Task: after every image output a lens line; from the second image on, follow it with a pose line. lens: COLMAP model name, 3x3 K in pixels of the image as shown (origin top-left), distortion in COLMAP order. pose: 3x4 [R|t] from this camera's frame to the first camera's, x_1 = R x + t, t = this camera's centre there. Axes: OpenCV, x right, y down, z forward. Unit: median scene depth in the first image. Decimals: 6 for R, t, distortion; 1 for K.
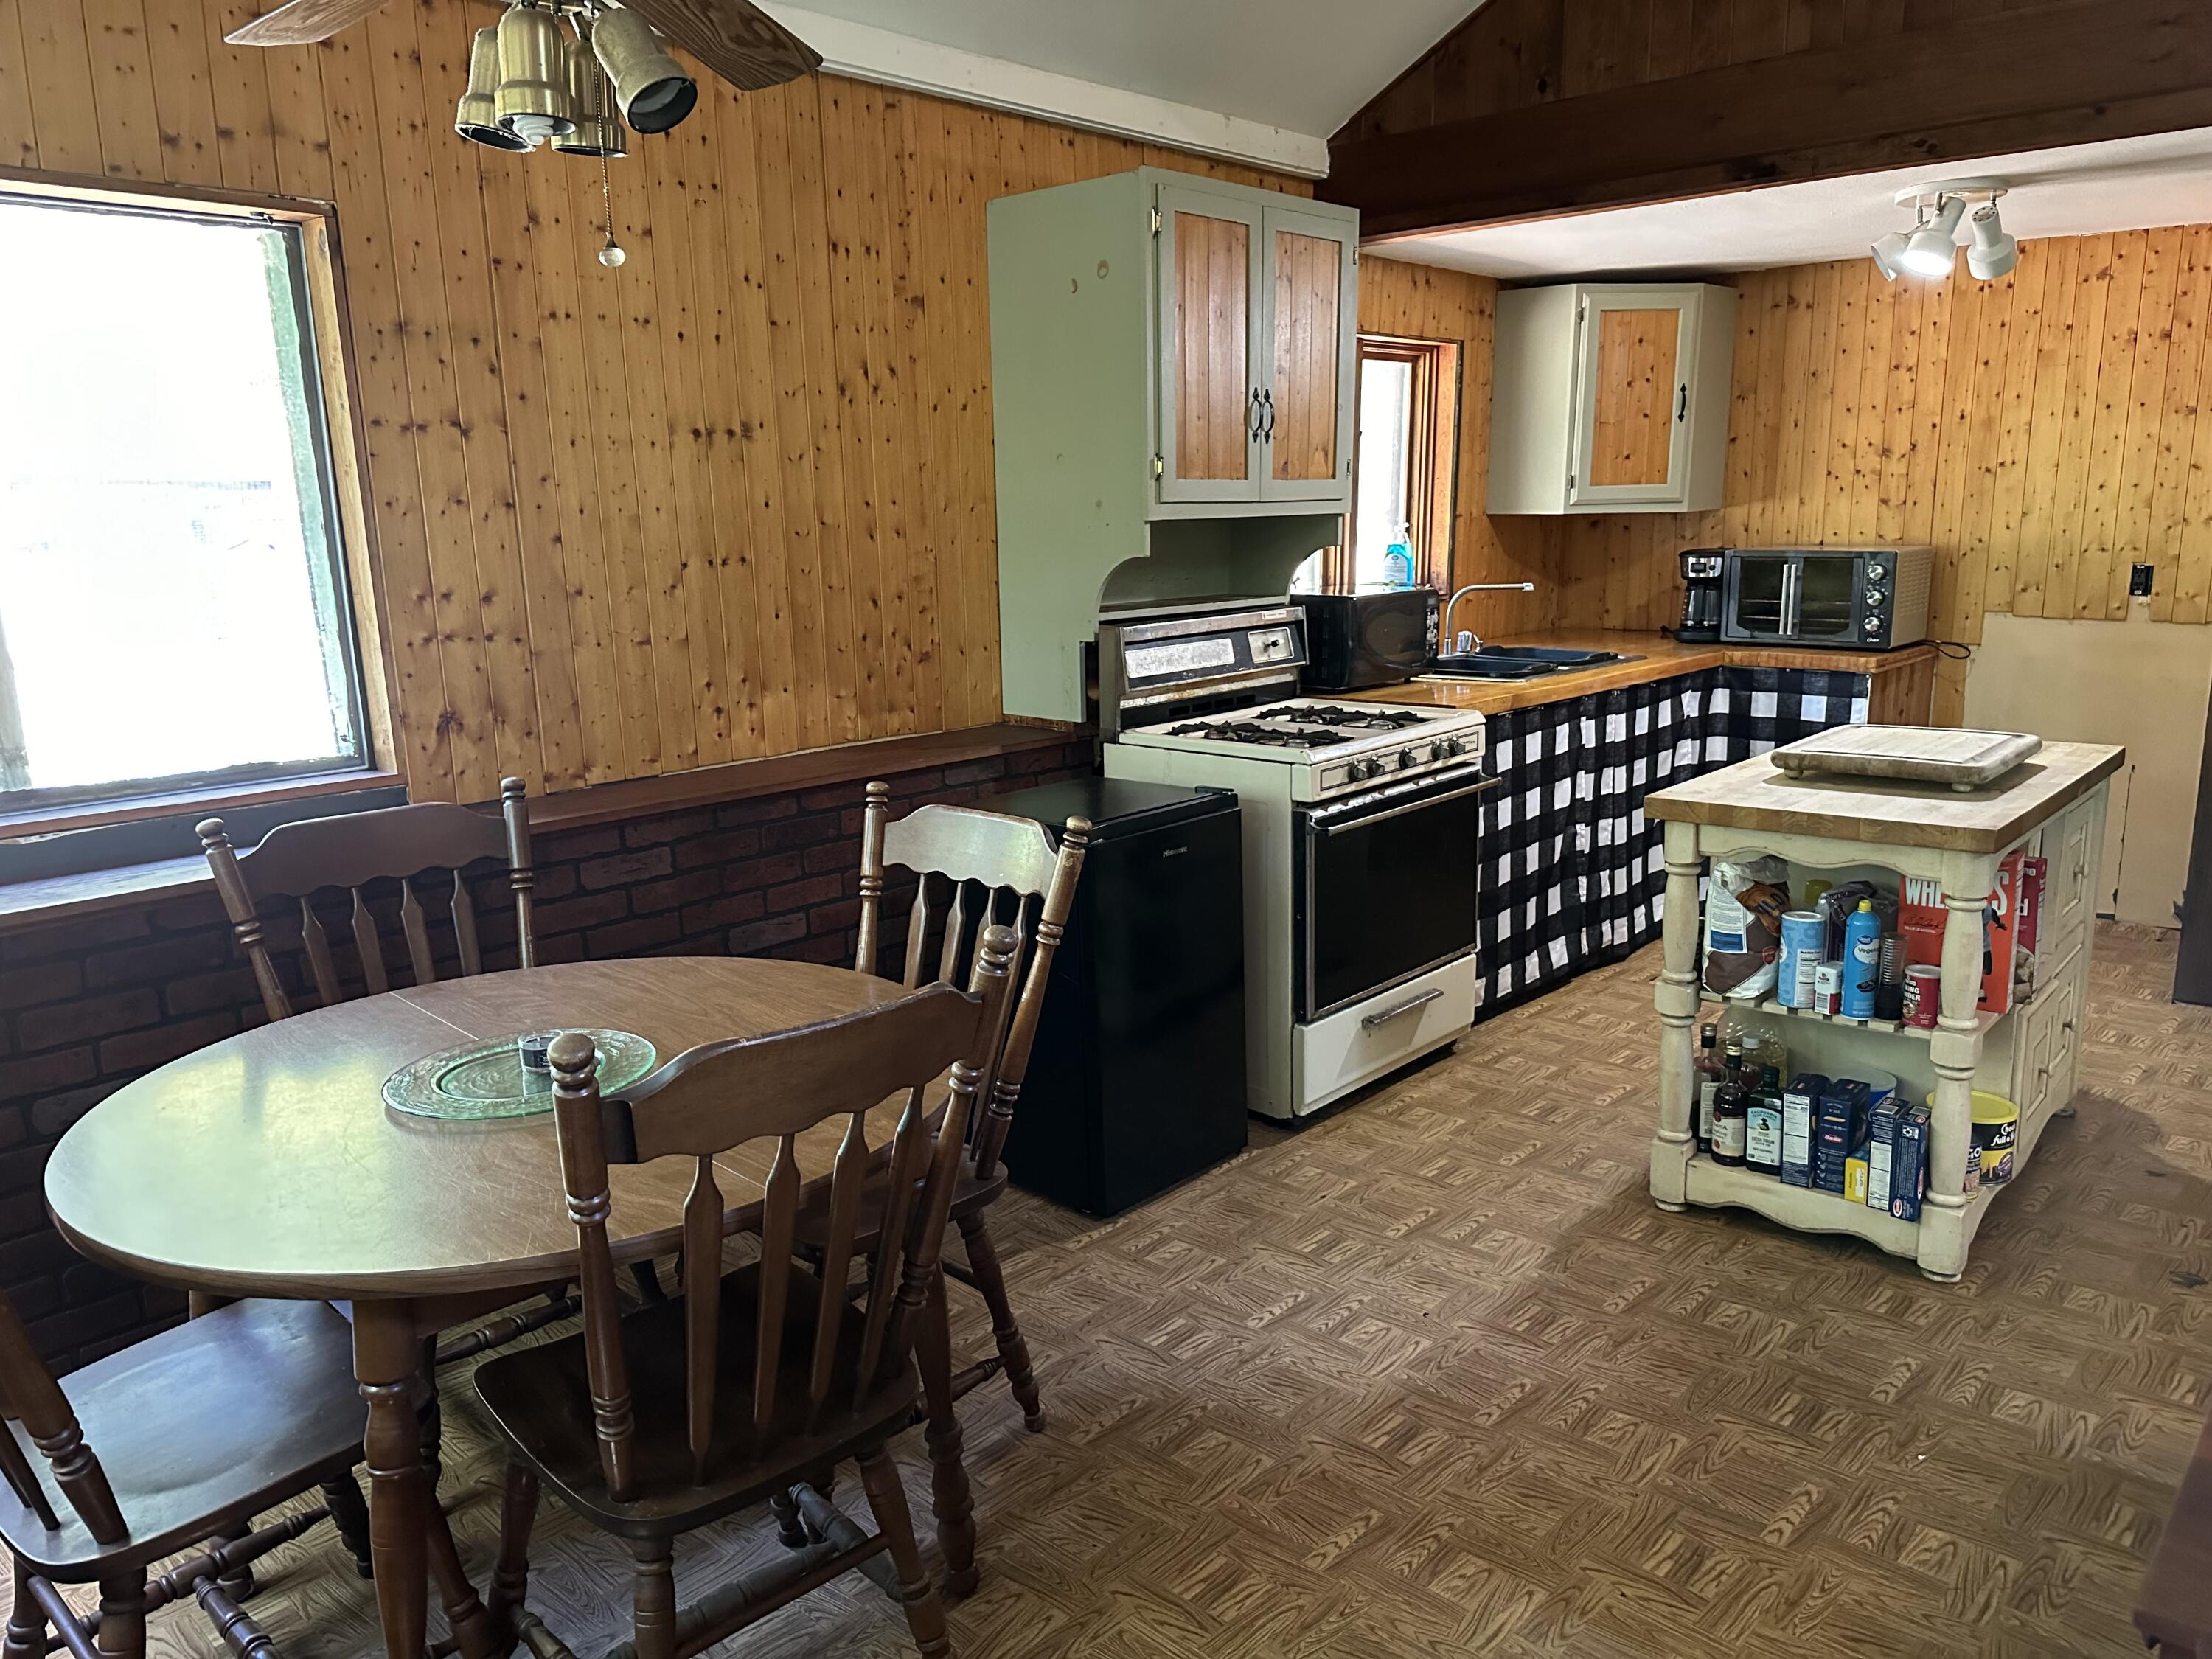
lens RADIAL K [[1572.4, 0, 1117.3], [0, 1572.4, 831.5], [0, 0, 1]] dist [-0.008286, -0.006575]
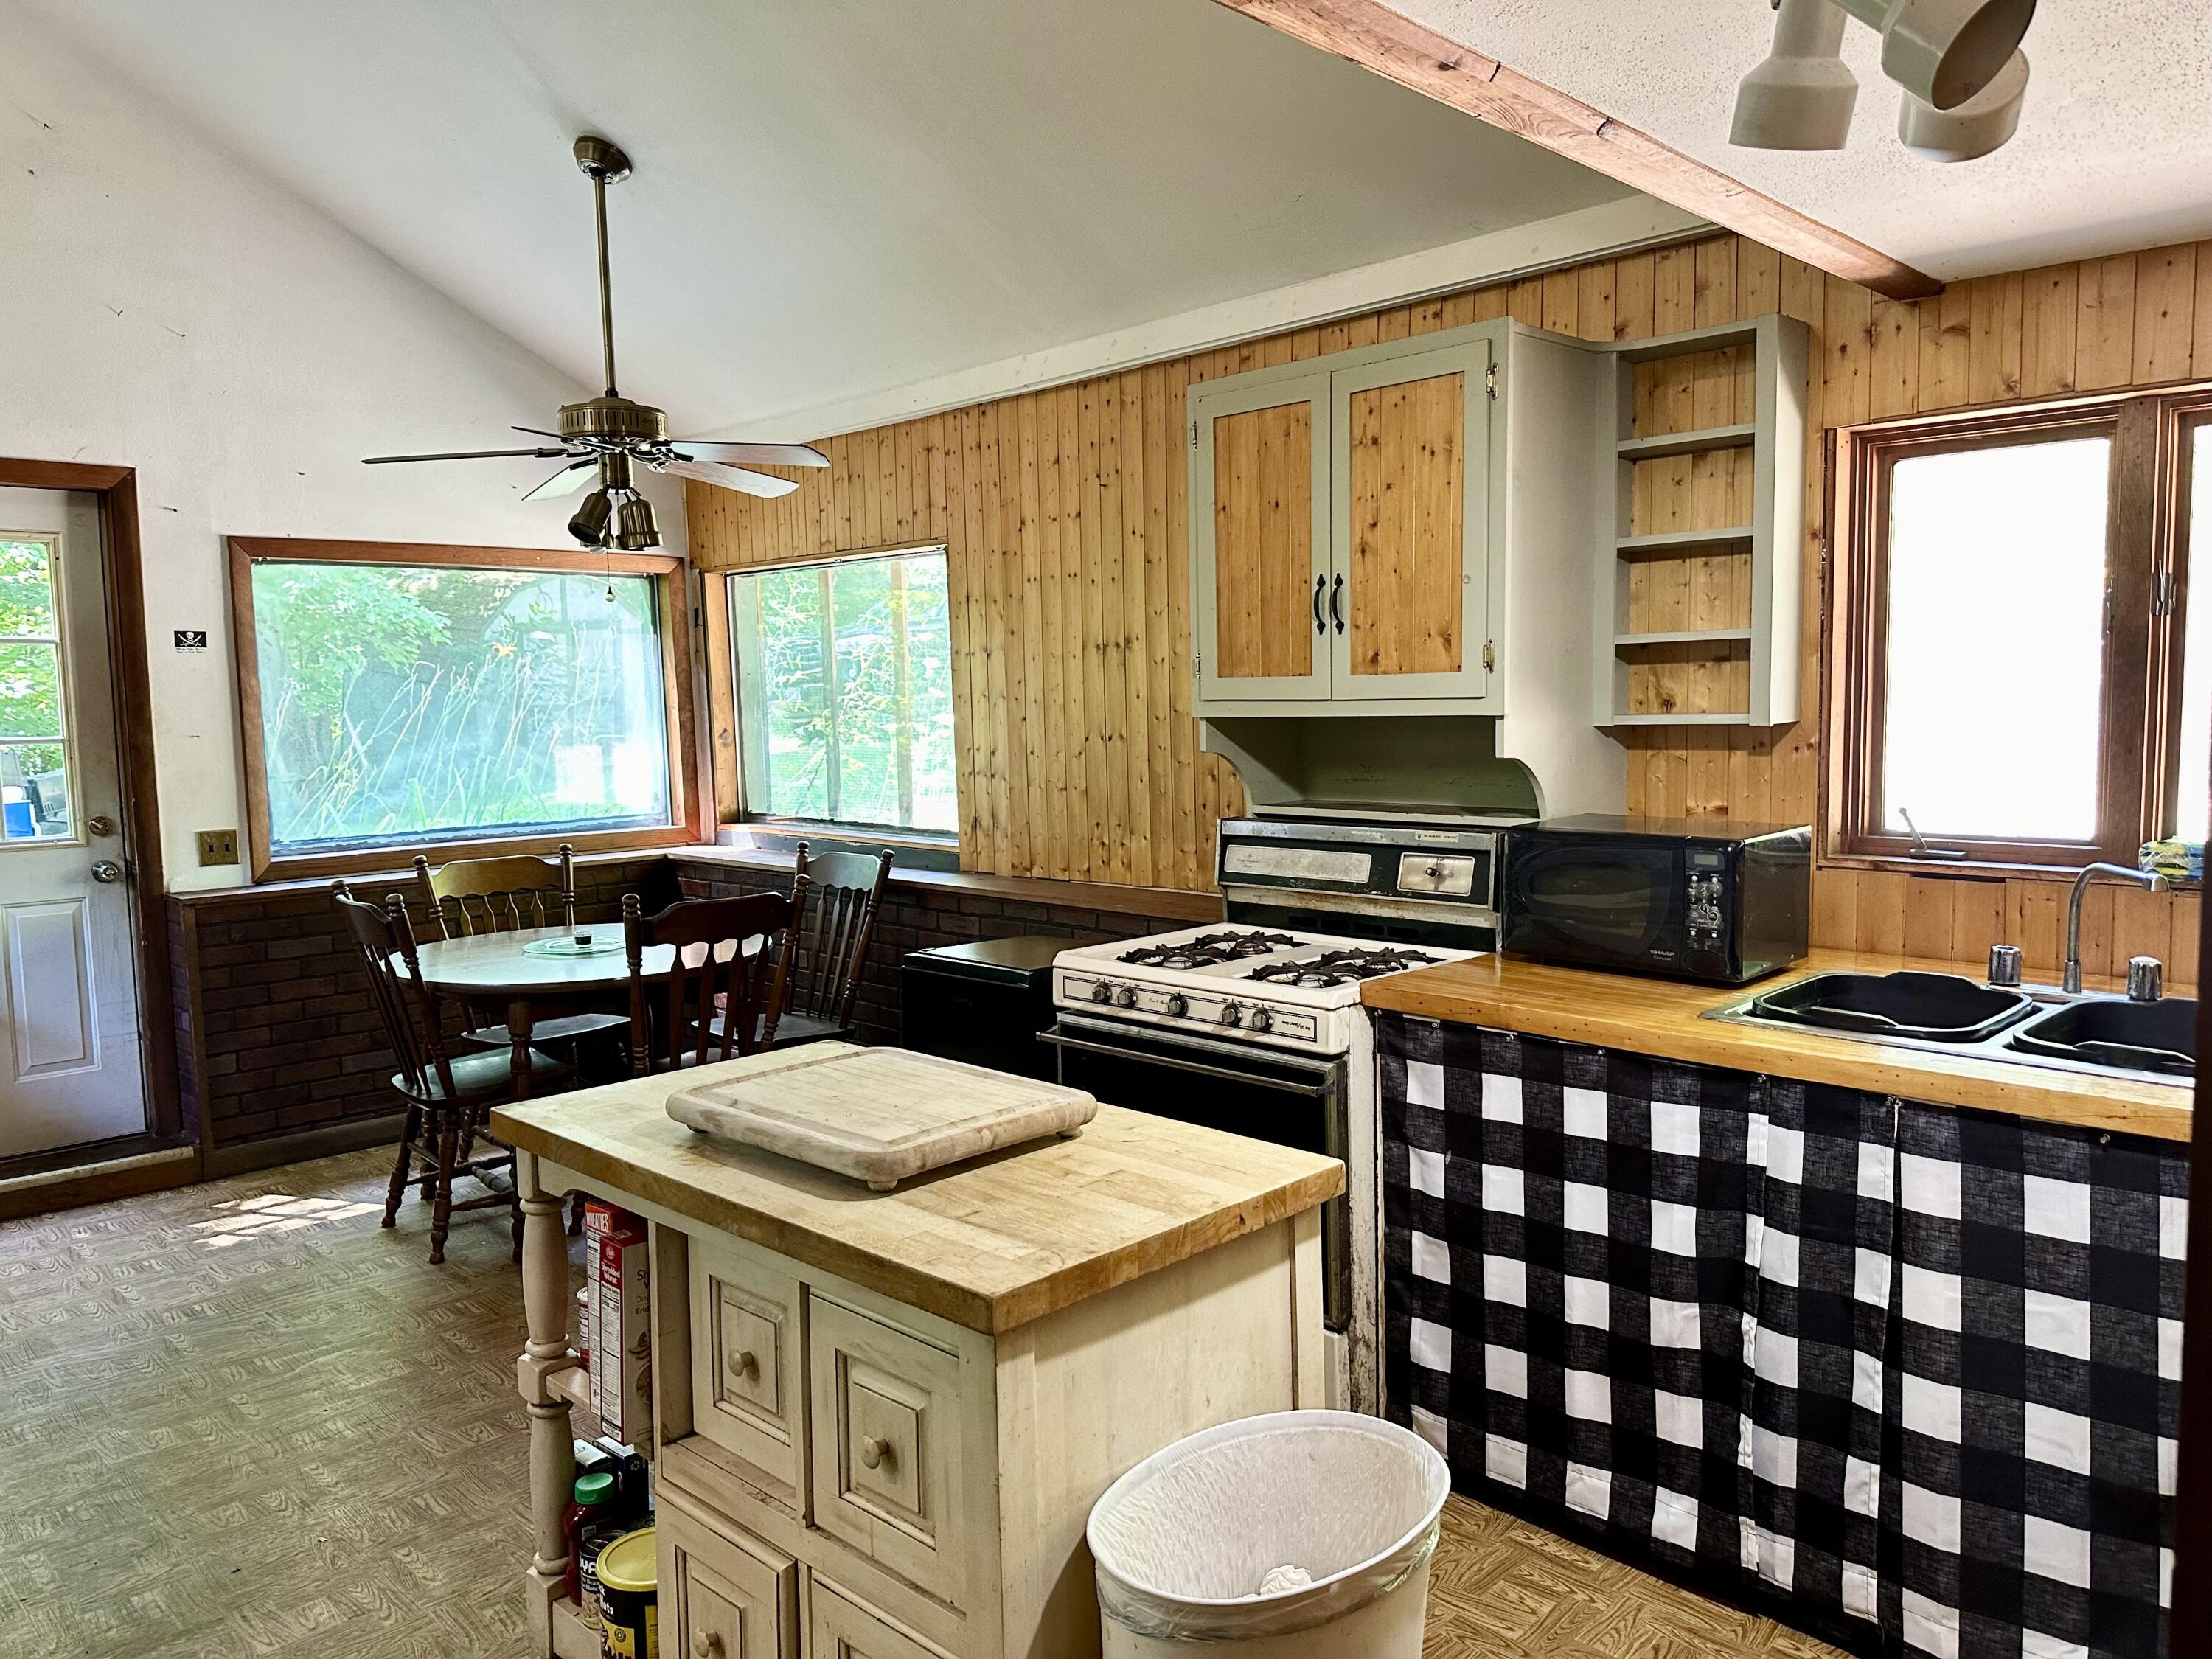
lens RADIAL K [[1572.4, 0, 1116.7], [0, 1572.4, 835.7], [0, 0, 1]] dist [-0.008286, -0.006575]
pose [[-0.067737, 0.112117, -0.991384, 1.069366], [-0.176703, 0.976609, 0.122519, -0.245594], [0.981931, 0.183479, -0.046341, 1.035245]]
